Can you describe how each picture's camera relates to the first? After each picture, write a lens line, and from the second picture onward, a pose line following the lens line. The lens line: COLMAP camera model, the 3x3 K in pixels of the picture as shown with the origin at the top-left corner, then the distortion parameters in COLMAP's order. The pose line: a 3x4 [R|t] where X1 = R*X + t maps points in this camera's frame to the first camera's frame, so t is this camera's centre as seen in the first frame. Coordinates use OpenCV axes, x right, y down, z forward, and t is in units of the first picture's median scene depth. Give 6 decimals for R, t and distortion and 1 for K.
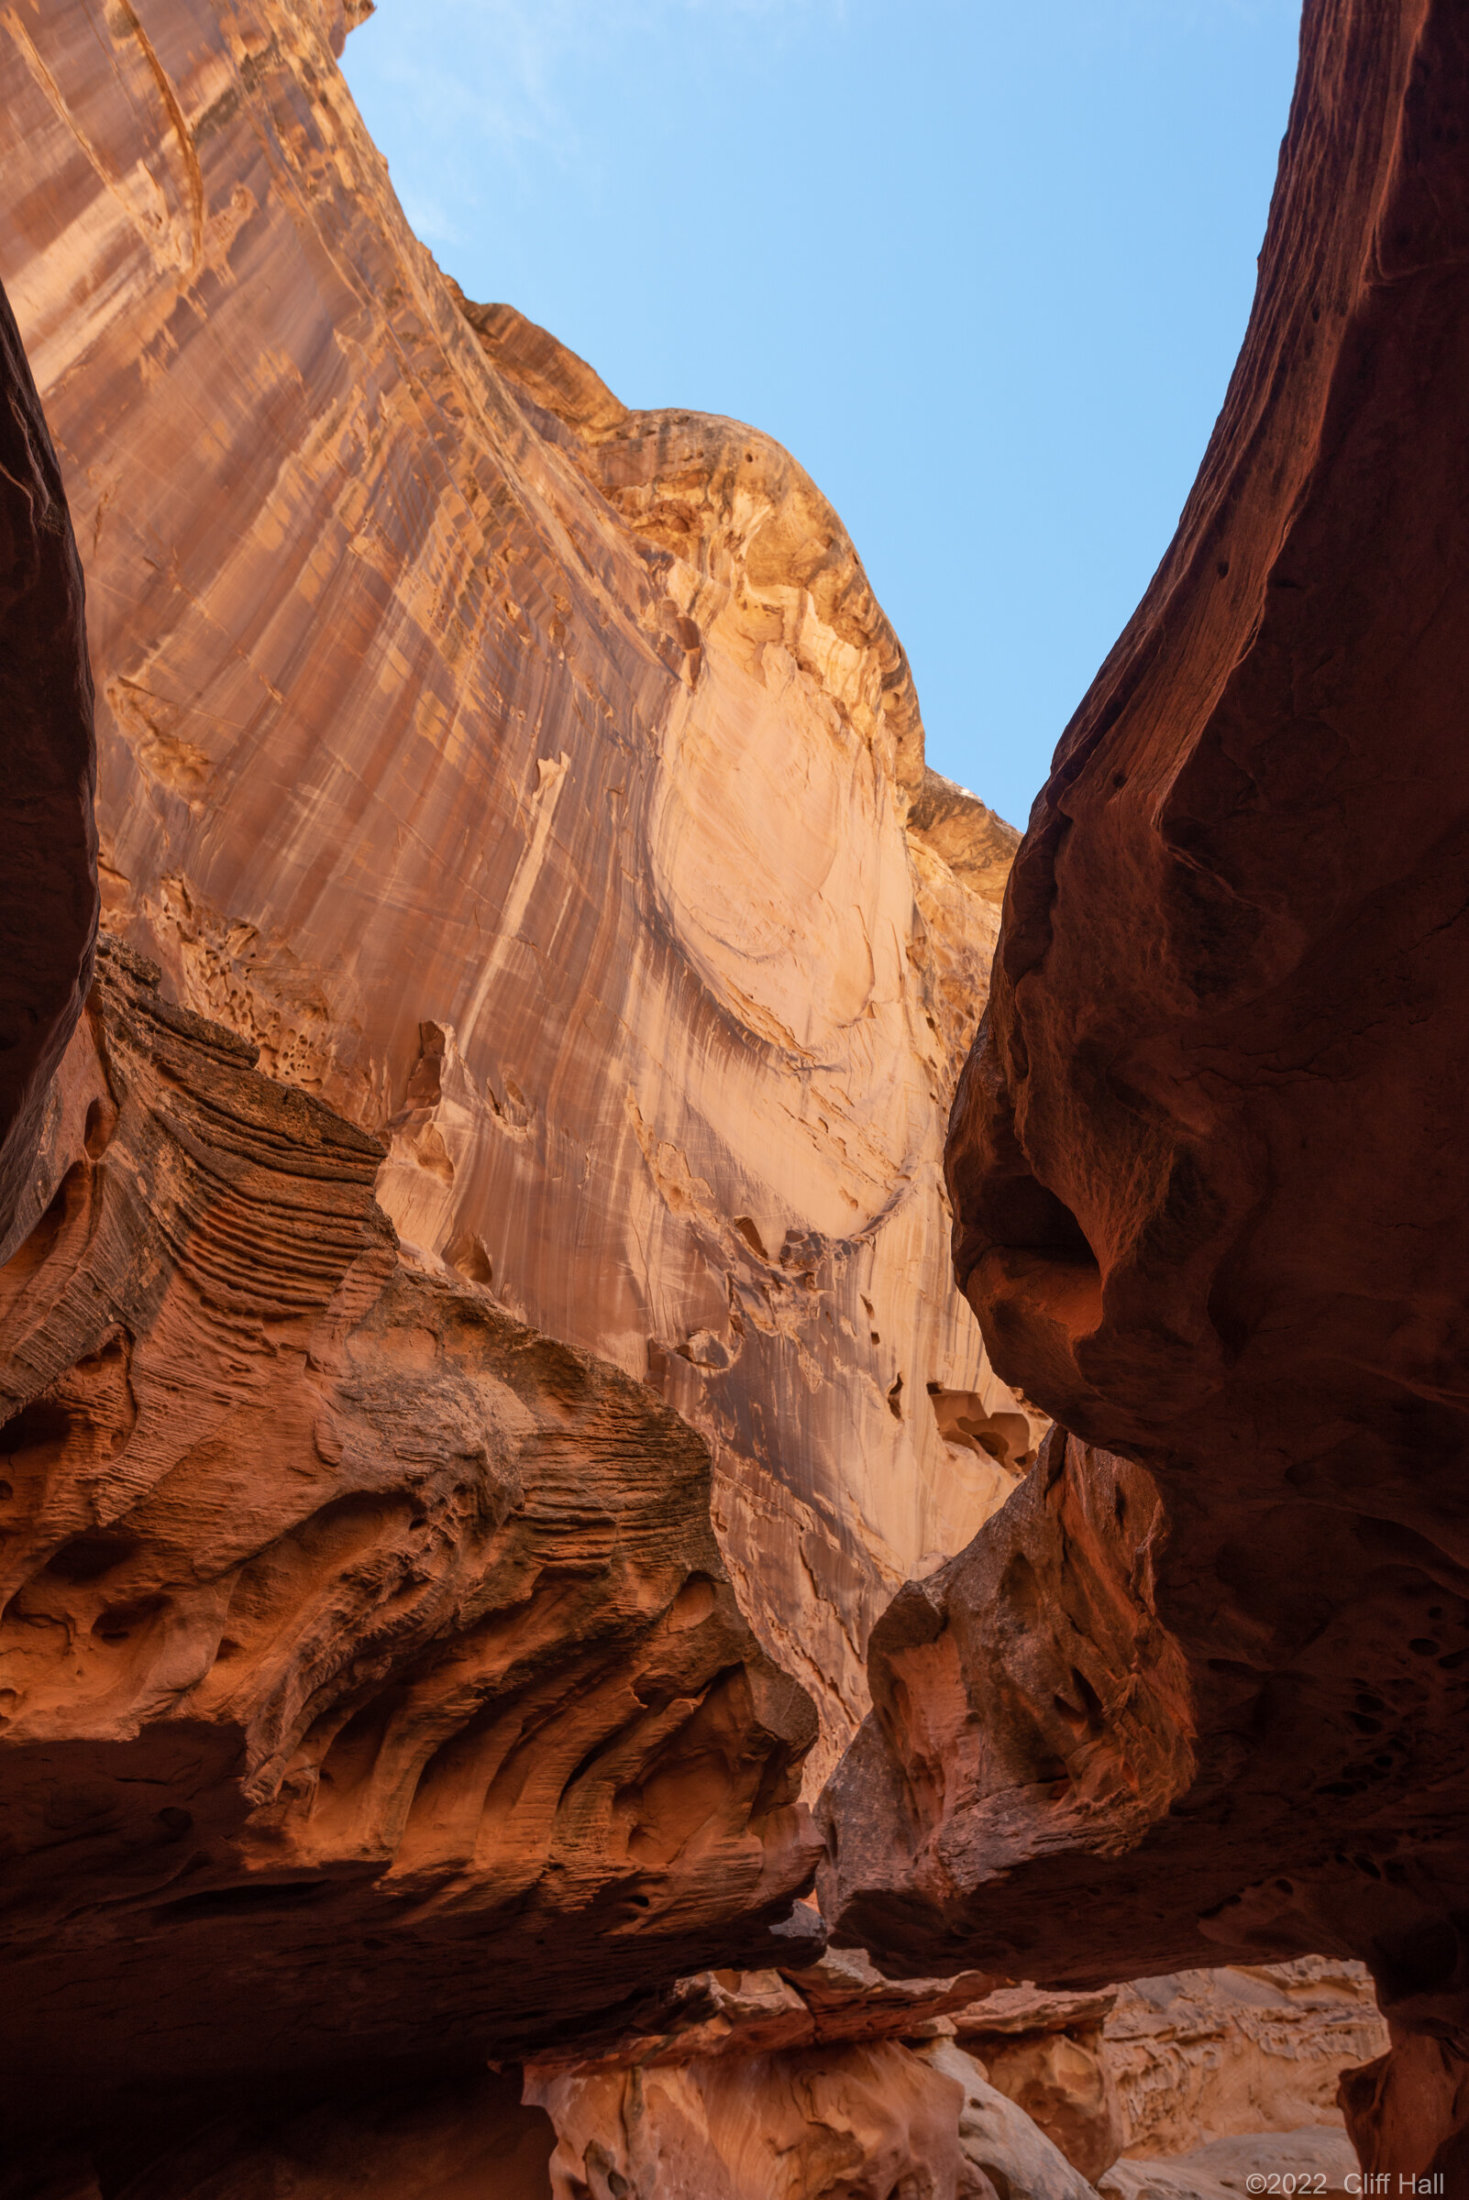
lens RADIAL K [[1498.5, 0, 742.9], [0, 1498.5, 1116.6], [0, 0, 1]] dist [0.022701, -0.000224]
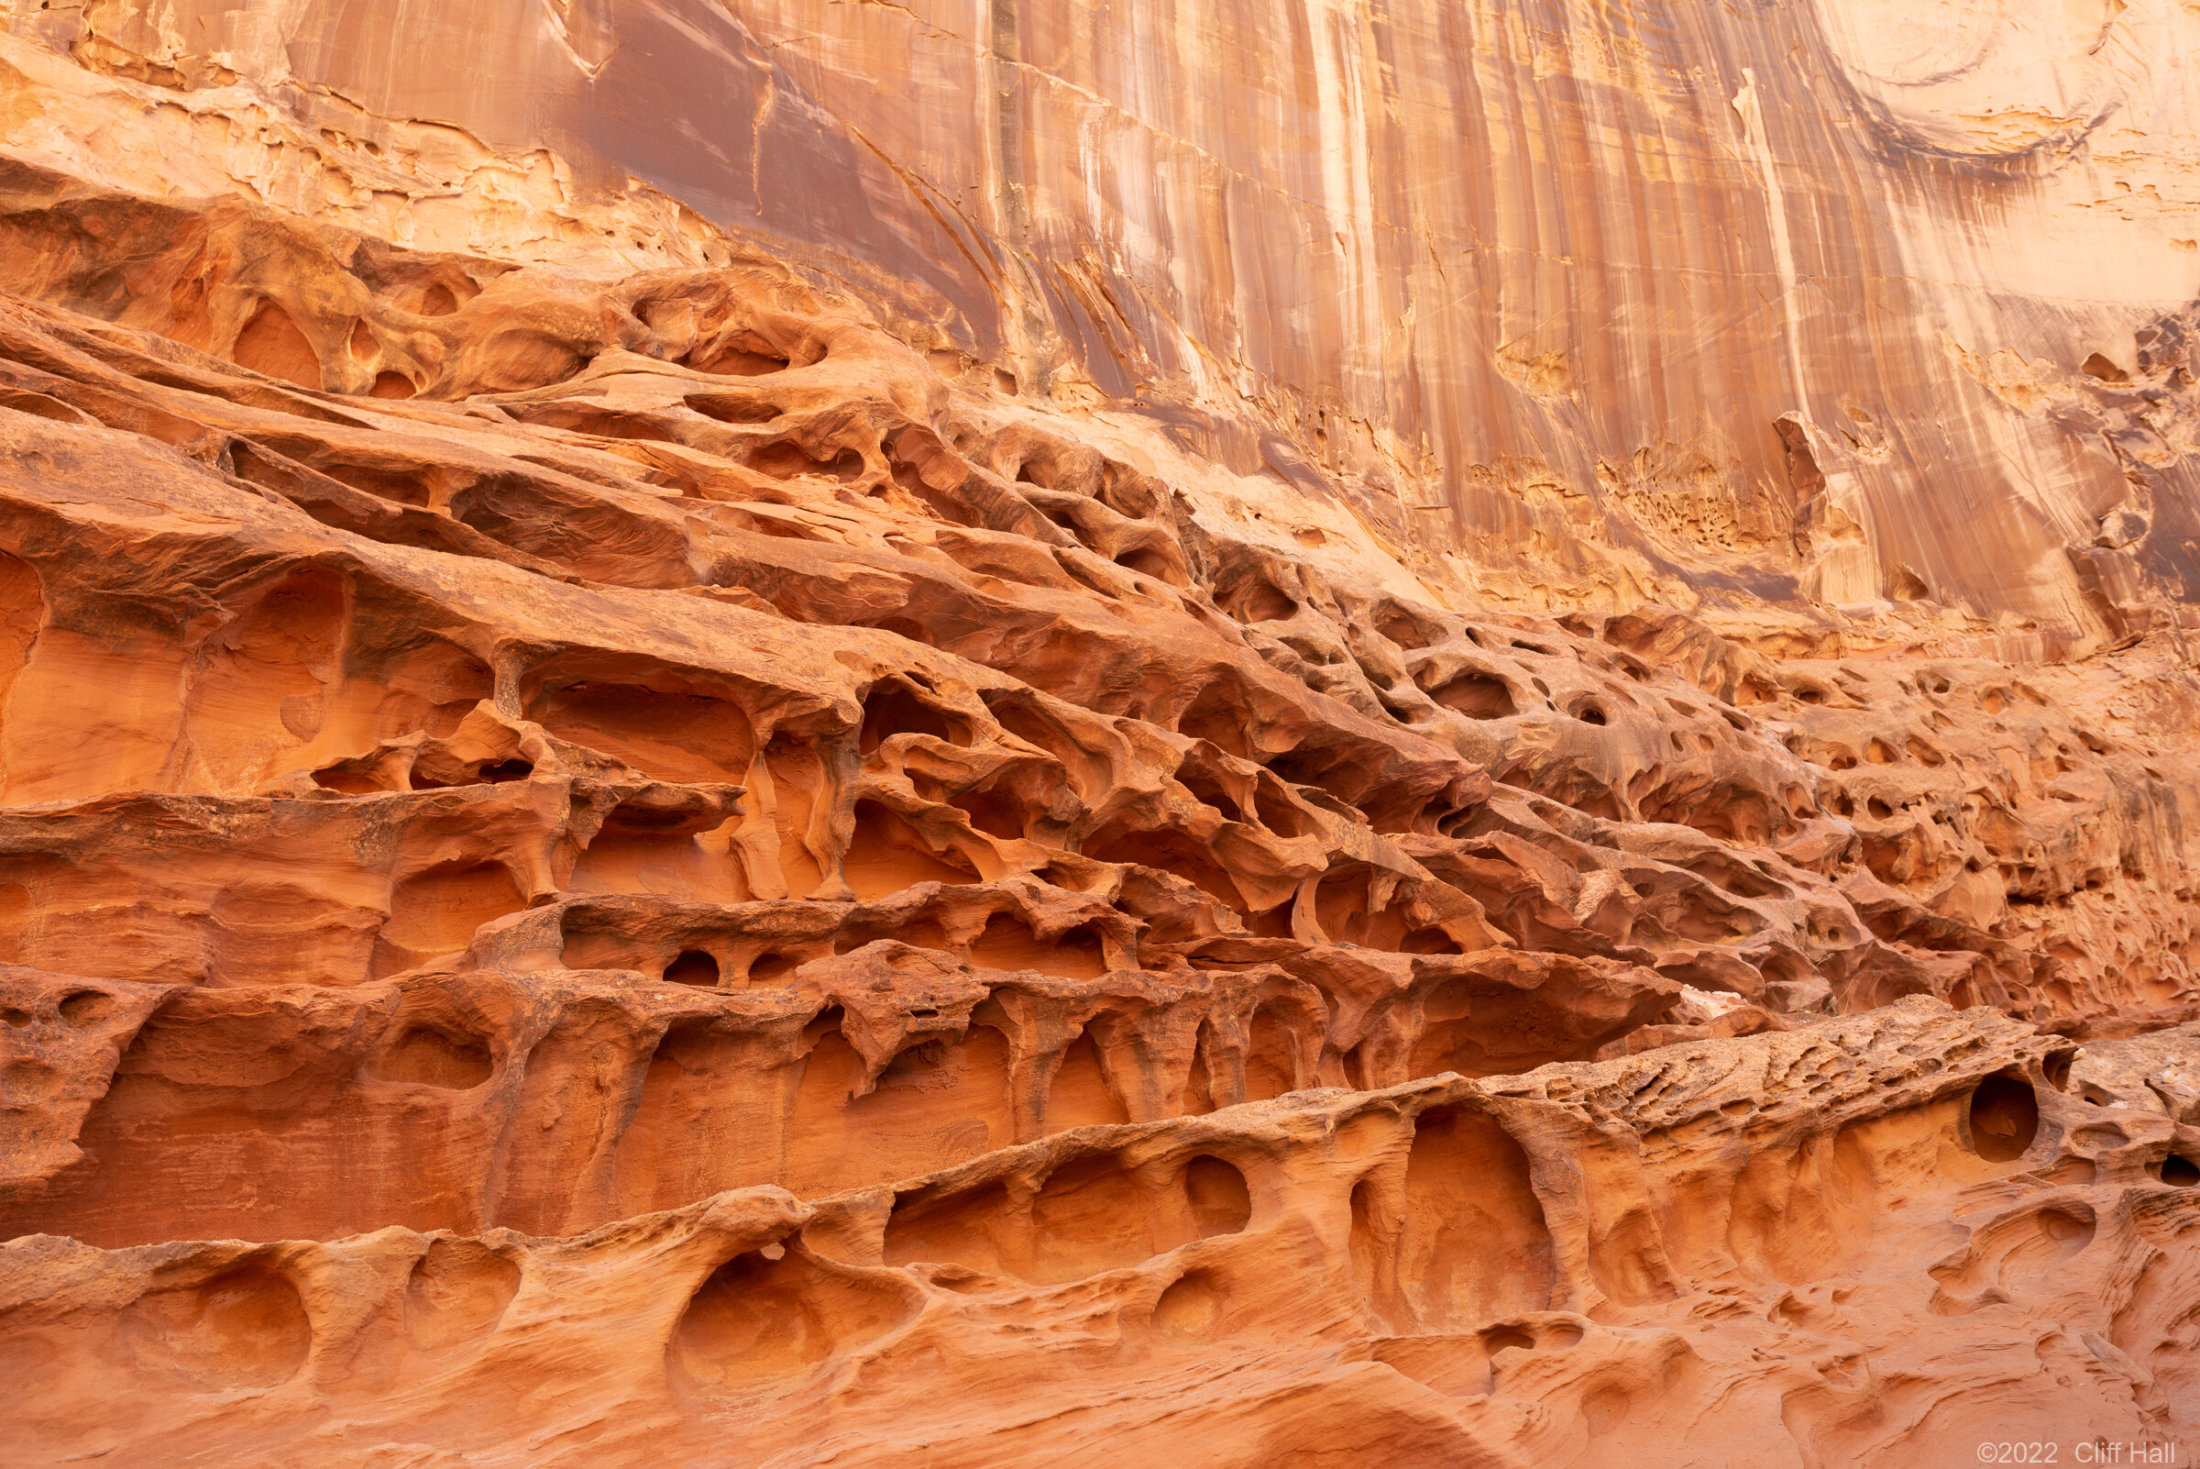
lens RADIAL K [[1716.4, 0, 1102.7], [0, 1716.4, 732.5], [0, 0, 1]] dist [0.028849, -0.016328]
pose [[0.788212, -0.344122, -0.510197, -0.016675], [0.493571, 0.848674, 0.190105, -0.293409], [0.367572, -0.401662, 0.838784, -0.341995]]
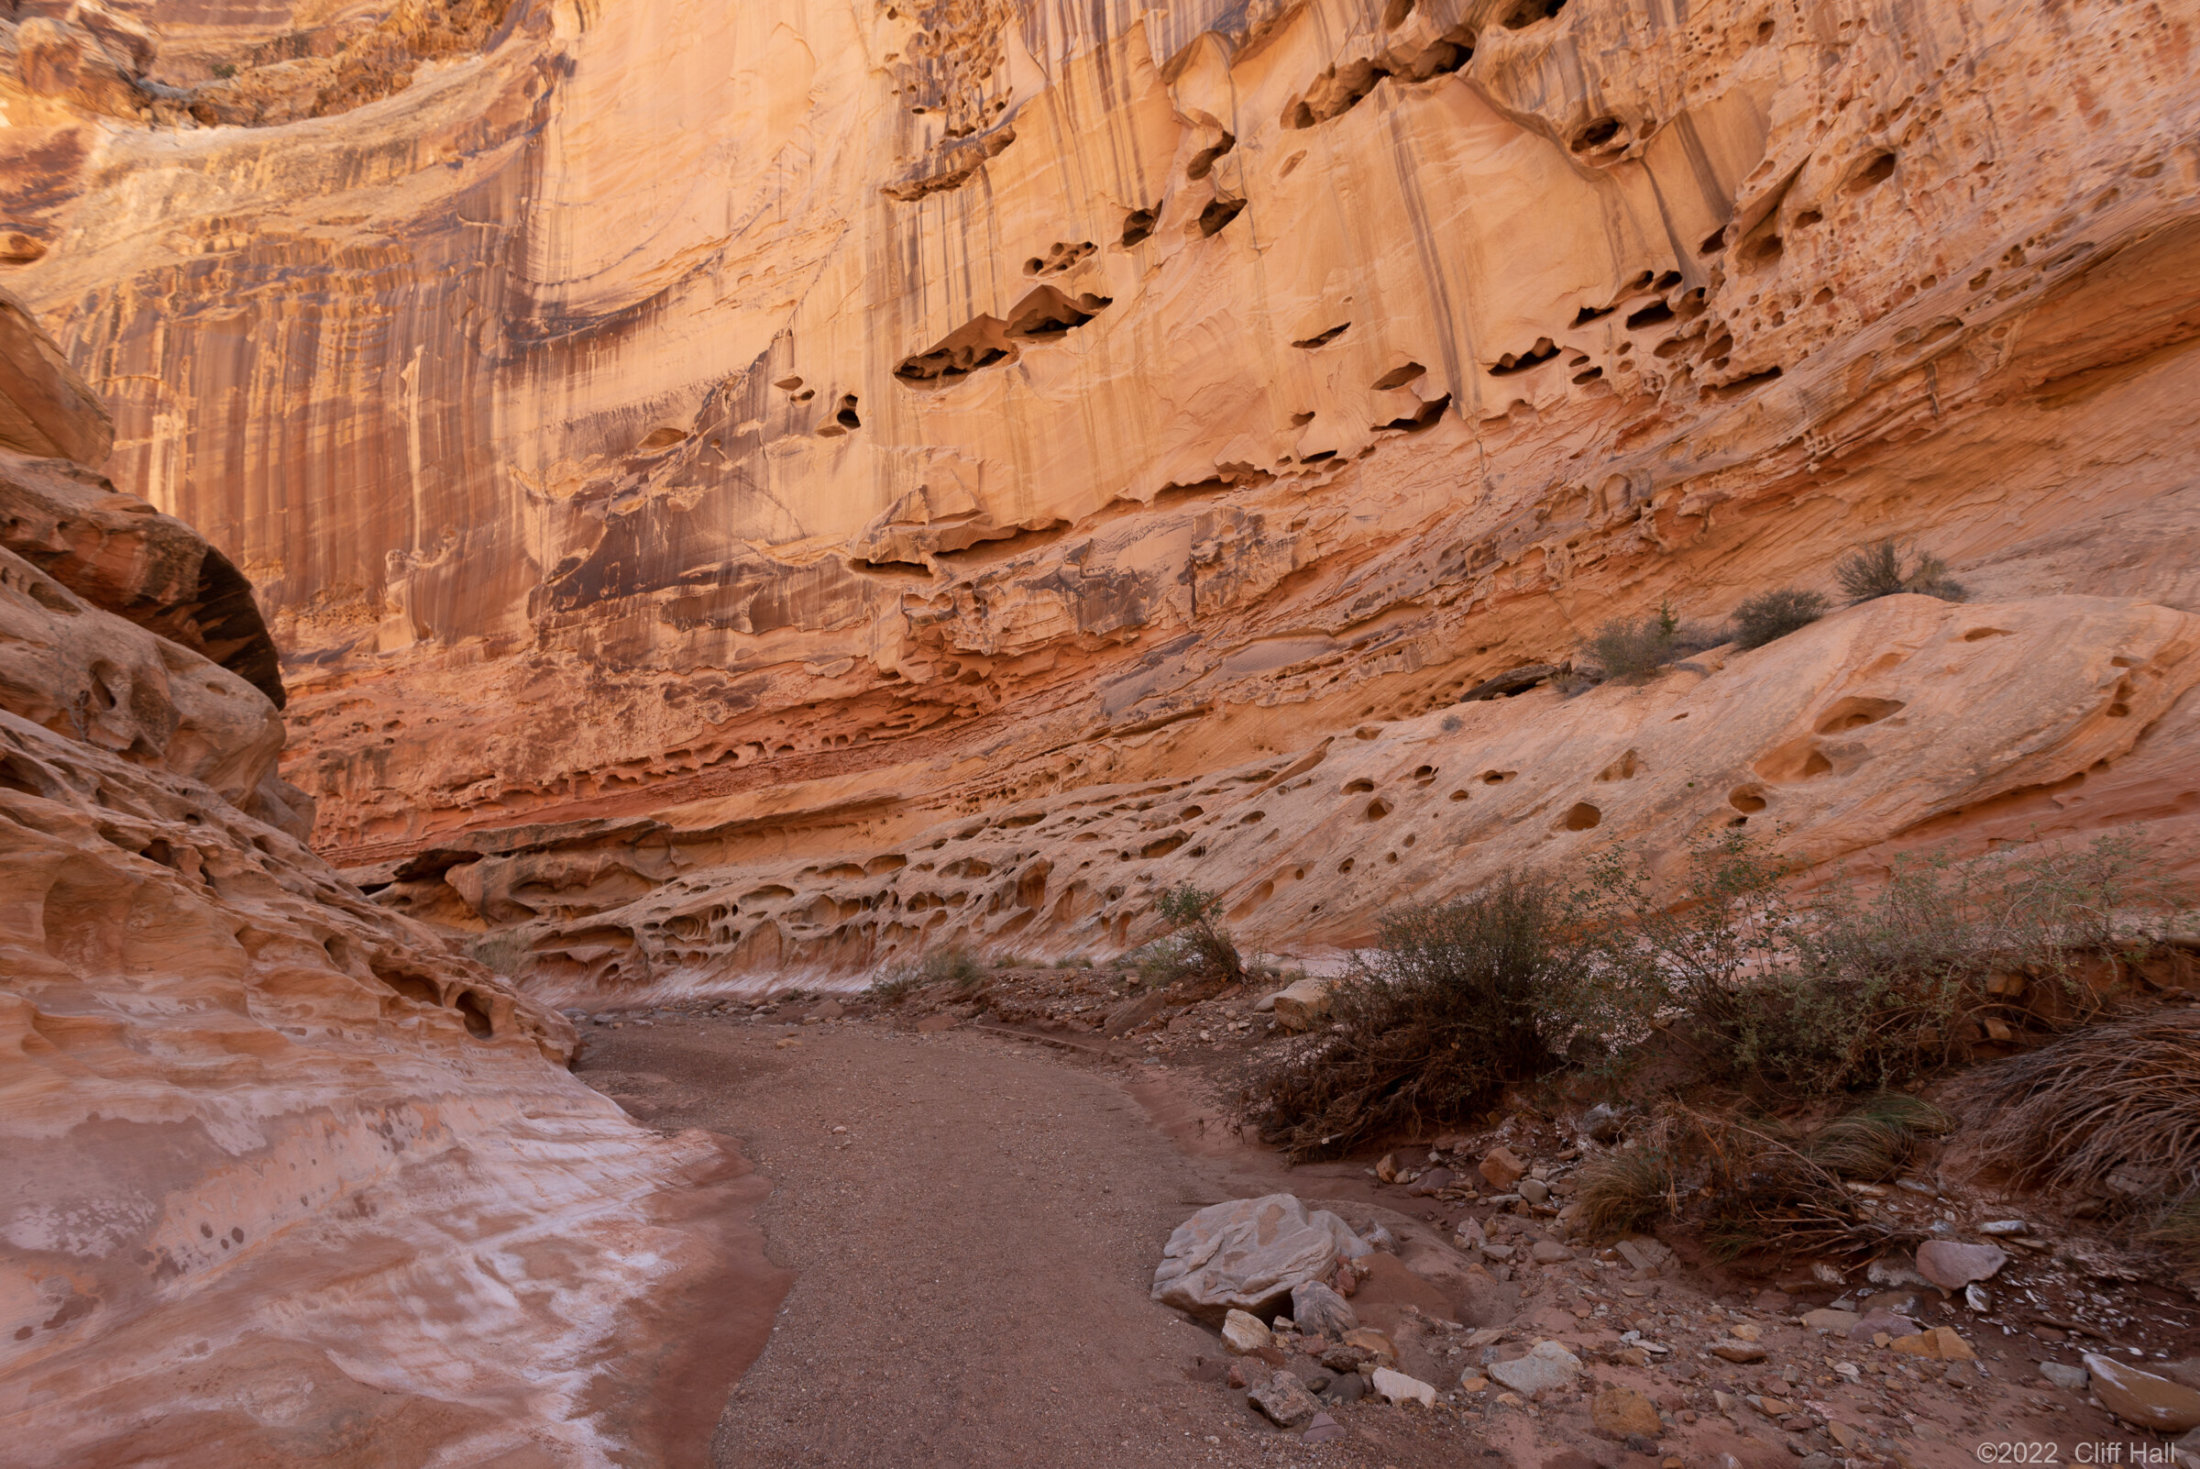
lens RADIAL K [[972.5, 0, 1097.5], [0, 972.5, 734.2], [0, 0, 1]] dist [0.014845, -0.008096]
pose [[0.267952, -0.180282, -0.946414, 1.249919], [0.652957, 0.756295, 0.040801, 0.679297], [0.708413, -0.628901, 0.320368, 0.881501]]
